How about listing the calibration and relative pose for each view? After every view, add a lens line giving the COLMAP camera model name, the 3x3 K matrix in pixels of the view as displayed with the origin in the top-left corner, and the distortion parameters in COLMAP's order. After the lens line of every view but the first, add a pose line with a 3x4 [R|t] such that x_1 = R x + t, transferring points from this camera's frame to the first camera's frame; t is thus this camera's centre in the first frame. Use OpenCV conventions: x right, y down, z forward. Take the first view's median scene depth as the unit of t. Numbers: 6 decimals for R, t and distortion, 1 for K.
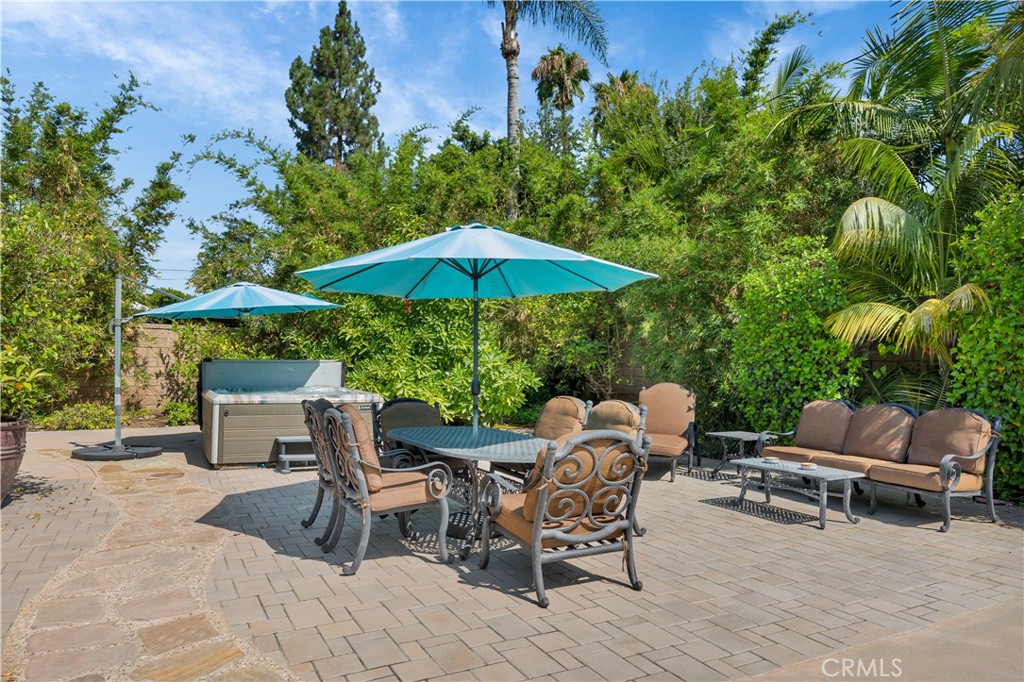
lens RADIAL K [[680.2, 0, 524.9], [0, 680.2, 336.5], [0, 0, 1]] dist [0.001663, -0.000563]
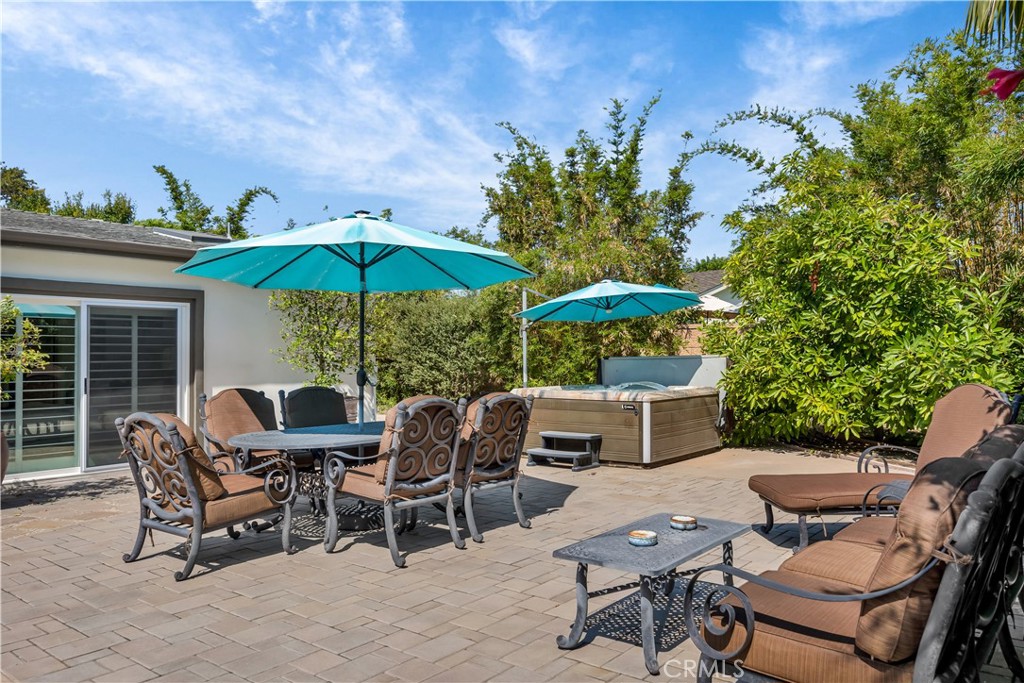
lens RADIAL K [[752.5, 0, 512.0], [0, 752.5, 341.5], [0, 0, 1]] dist [-0.003816, -0.000482]
pose [[0.421268, -0.023510, -0.906631, 1.030046], [0.030640, 0.999462, -0.011681, 0.041471], [0.906419, -0.022859, 0.421762, 0.745061]]
